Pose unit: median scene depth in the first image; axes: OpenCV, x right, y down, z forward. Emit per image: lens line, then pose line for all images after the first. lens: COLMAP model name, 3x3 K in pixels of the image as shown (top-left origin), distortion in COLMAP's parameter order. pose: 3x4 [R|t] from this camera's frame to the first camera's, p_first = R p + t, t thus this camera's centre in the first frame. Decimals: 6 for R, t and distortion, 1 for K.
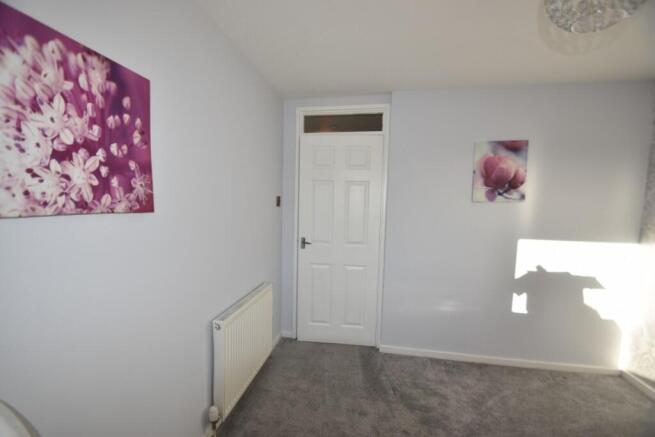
lens RADIAL K [[286.8, 0, 324.6], [0, 286.8, 225.0], [0, 0, 1]] dist [0.015868, -0.021104]
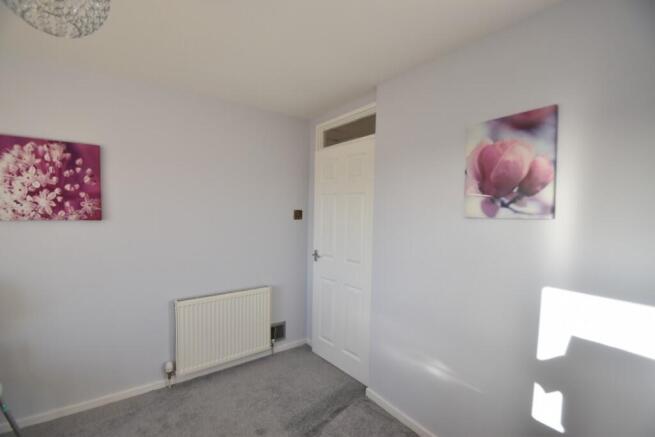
lens RADIAL K [[286.8, 0, 324.6], [0, 286.8, 225.0], [0, 0, 1]] dist [0.015868, -0.021104]
pose [[0.729494, 0.031490, -0.683262, 1.833549], [-0.062083, 0.997865, -0.020294, -0.077750], [0.681164, 0.057224, 0.729891, 0.776691]]
